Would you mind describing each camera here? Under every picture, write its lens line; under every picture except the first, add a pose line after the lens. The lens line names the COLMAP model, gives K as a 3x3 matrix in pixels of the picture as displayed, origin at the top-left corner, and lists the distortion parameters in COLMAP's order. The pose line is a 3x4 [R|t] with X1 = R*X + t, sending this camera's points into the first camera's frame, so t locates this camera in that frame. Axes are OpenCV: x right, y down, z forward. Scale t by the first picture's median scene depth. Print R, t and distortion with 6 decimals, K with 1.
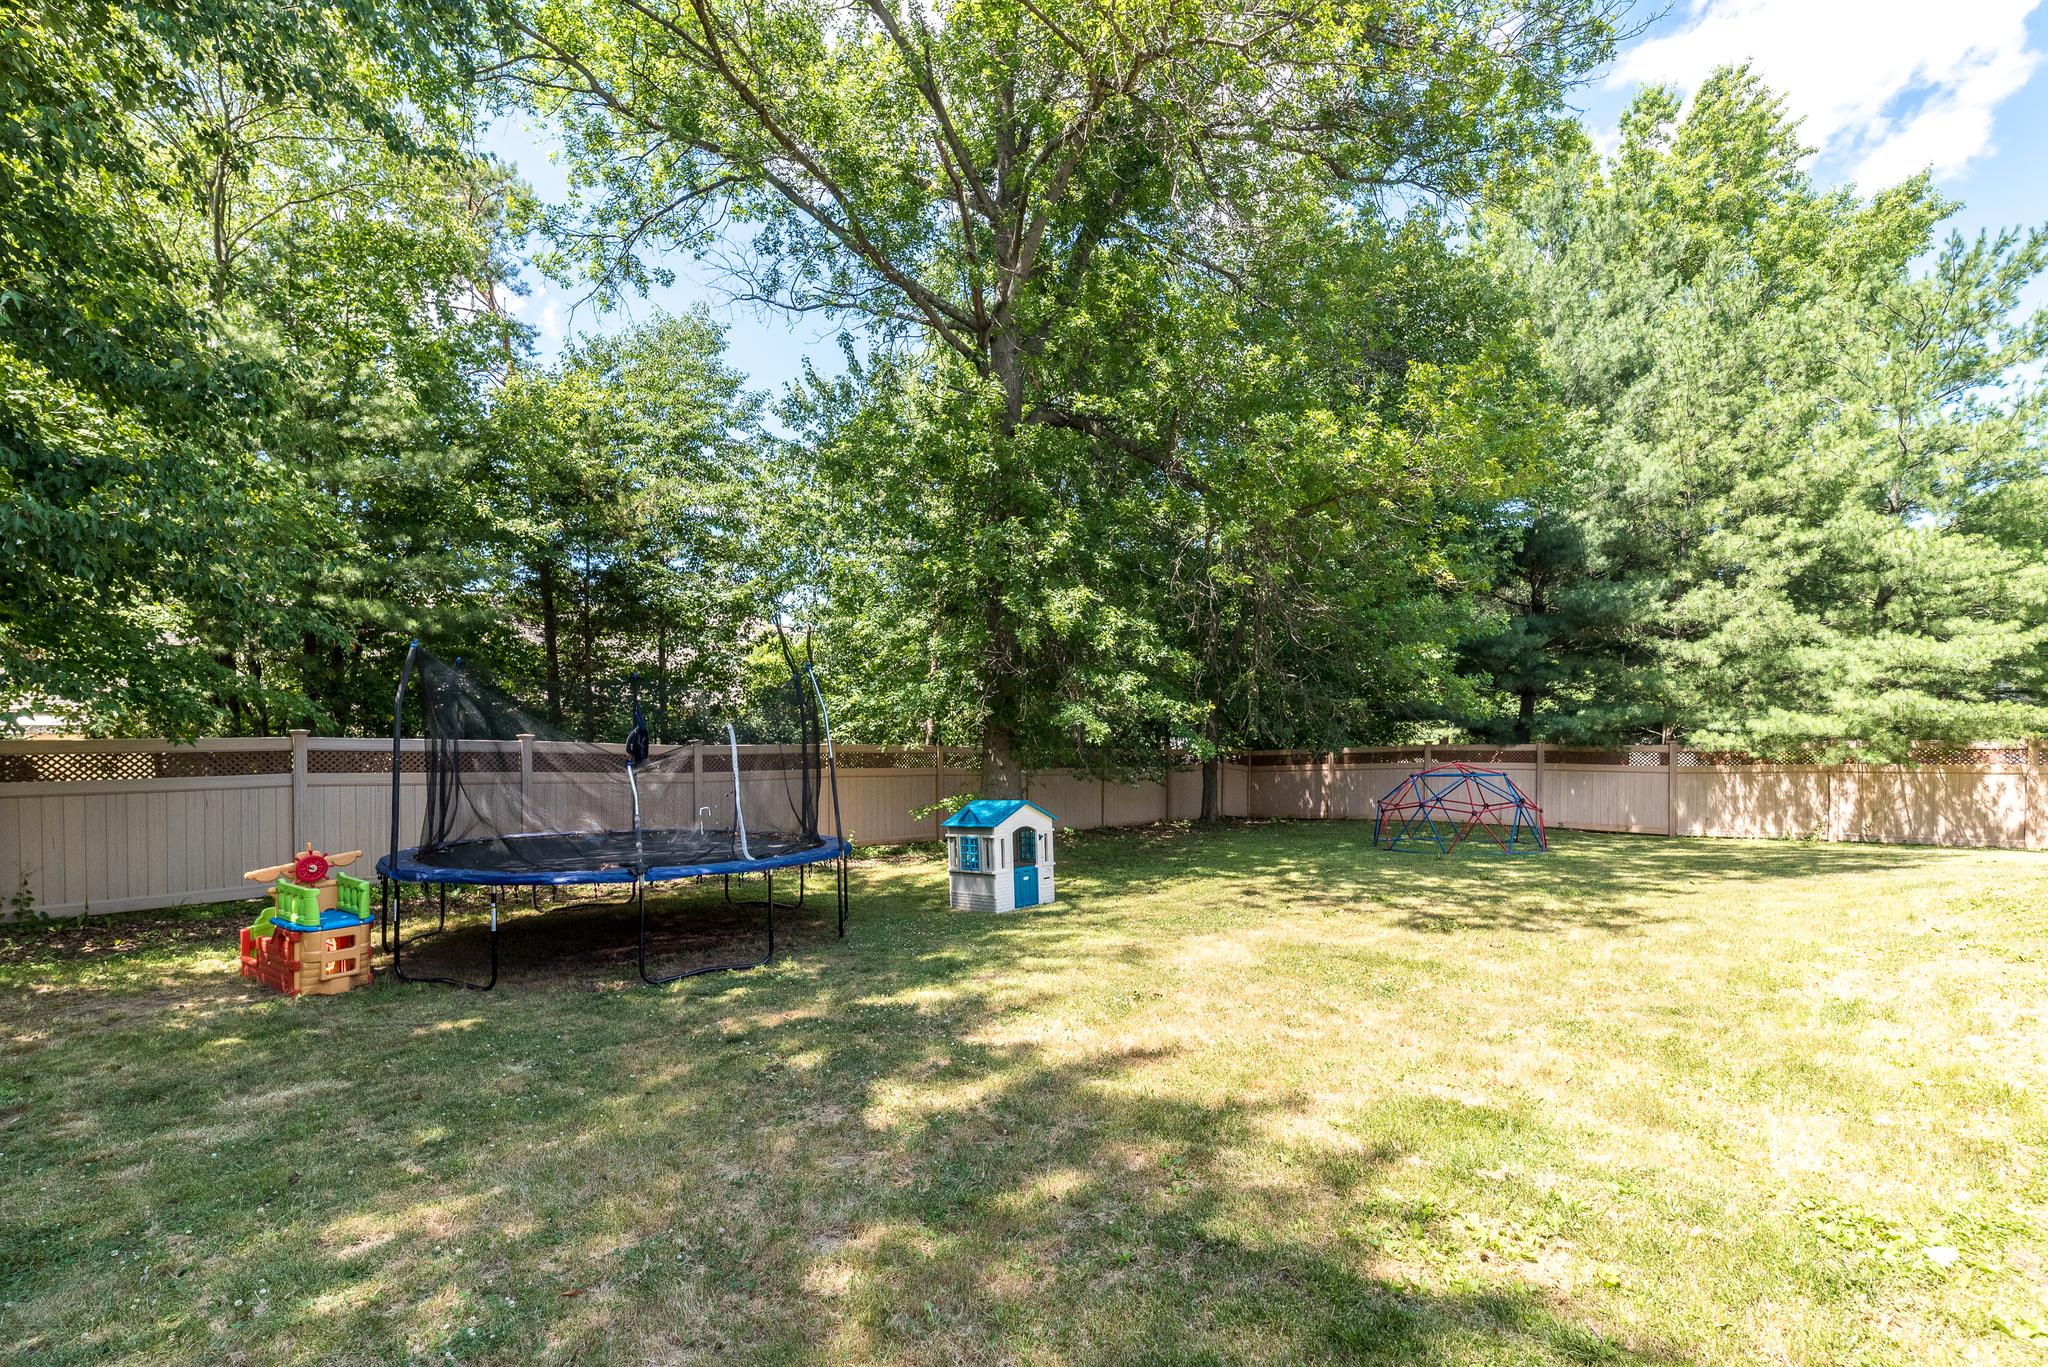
lens RADIAL K [[911.3, 0, 1028.7], [0, 911.3, 726.2], [0, 0, 1]] dist [0.012008, -0.001203]
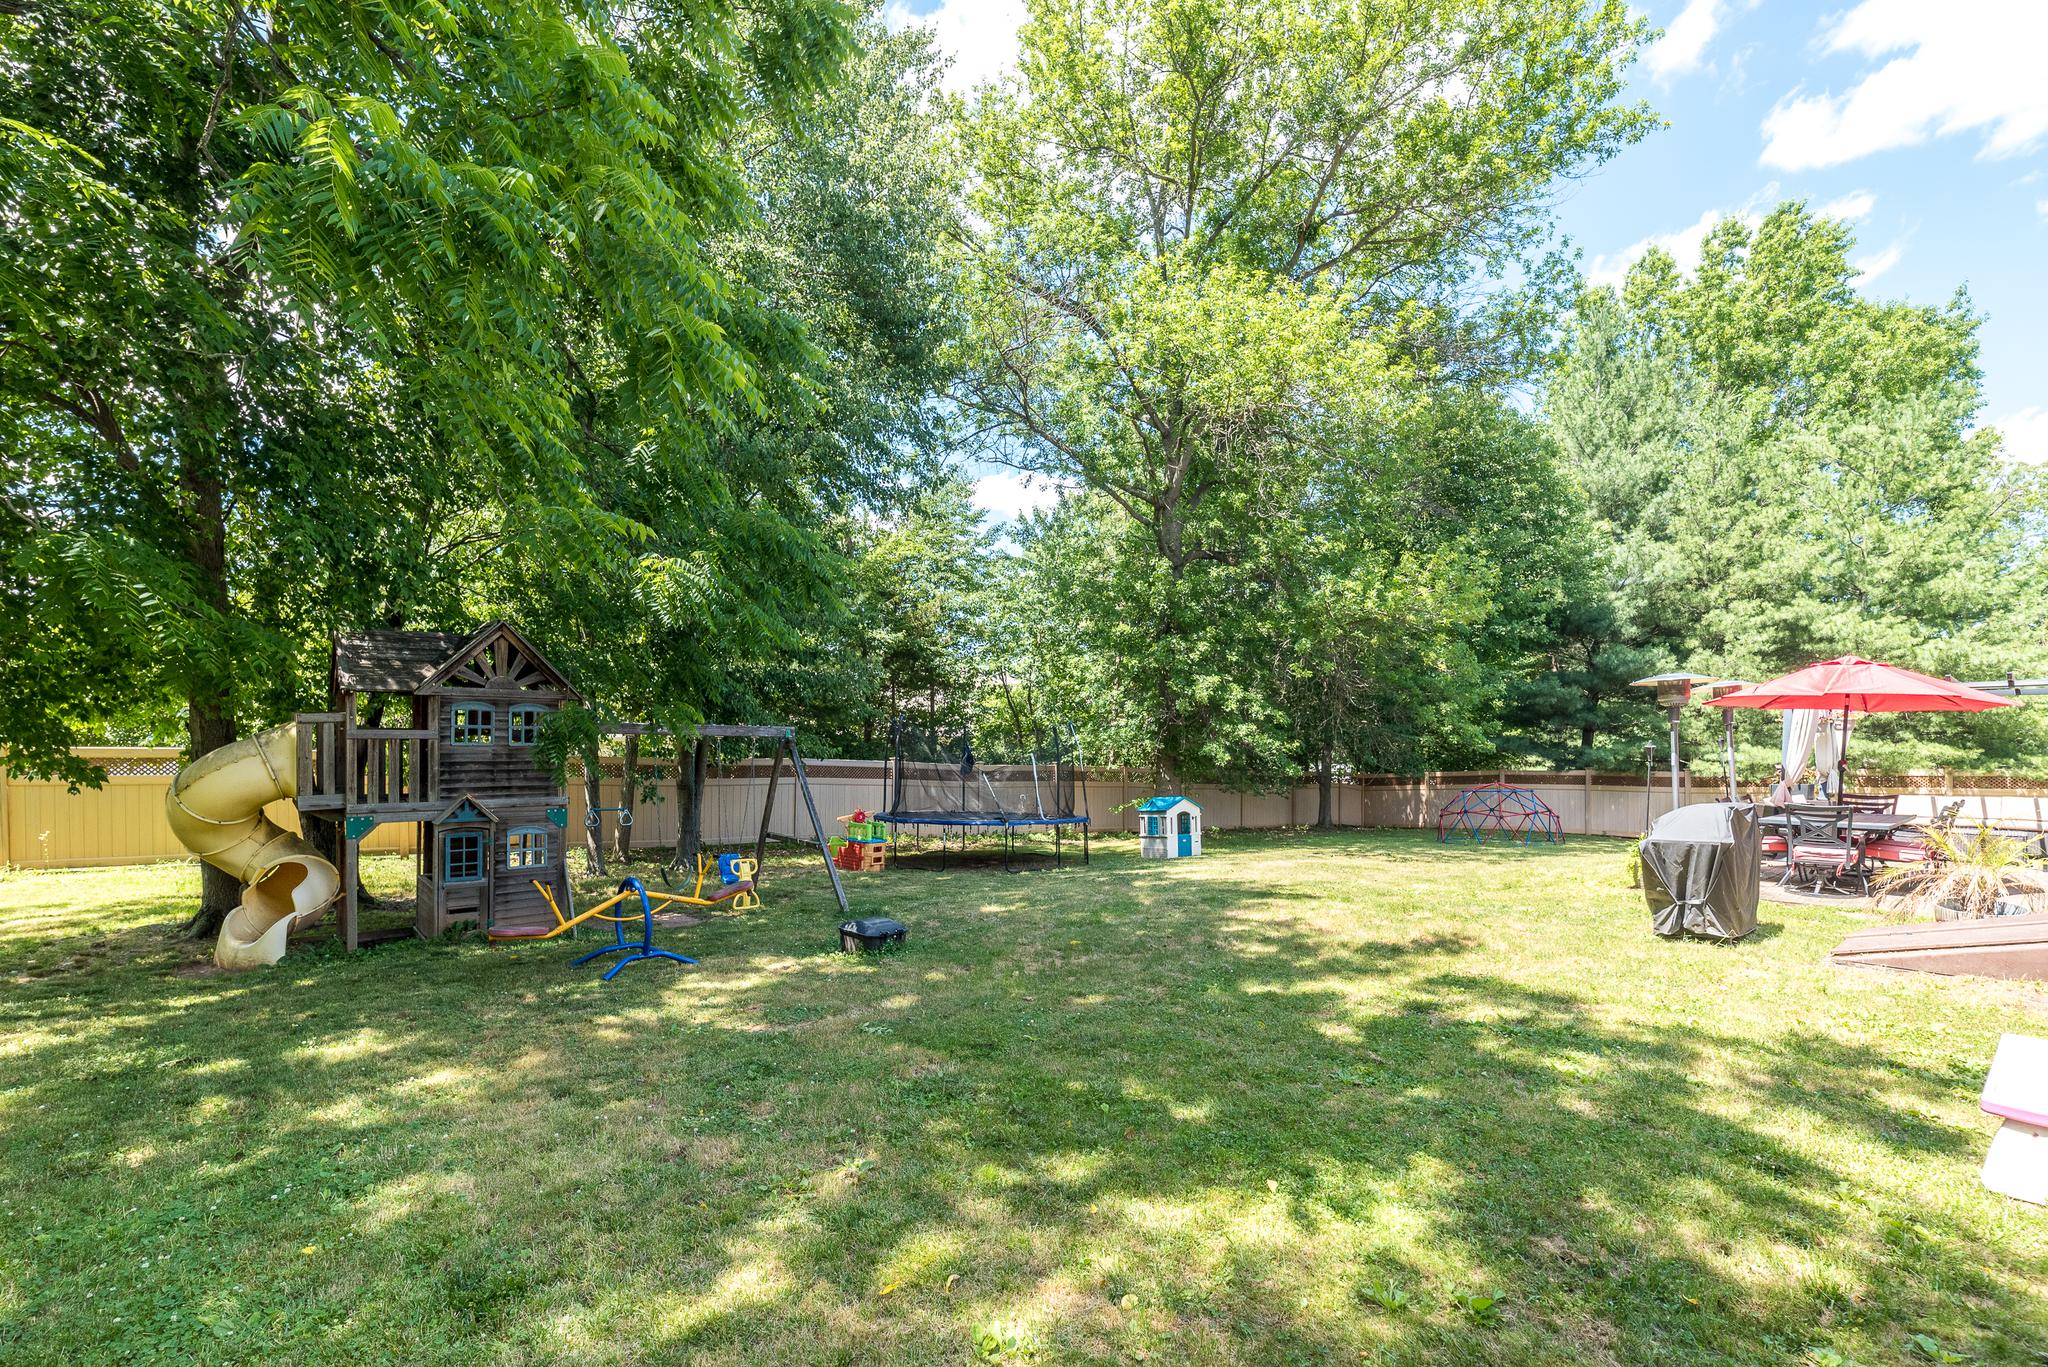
lens RADIAL K [[911.3, 0, 1028.7], [0, 911.3, 726.2], [0, 0, 1]] dist [0.012008, -0.001203]
pose [[0.984873, 0.000167, -0.173277, 0.003854], [-0.005133, 0.999589, -0.028209, -0.002595], [0.173201, 0.028671, 0.984469, -0.506564]]
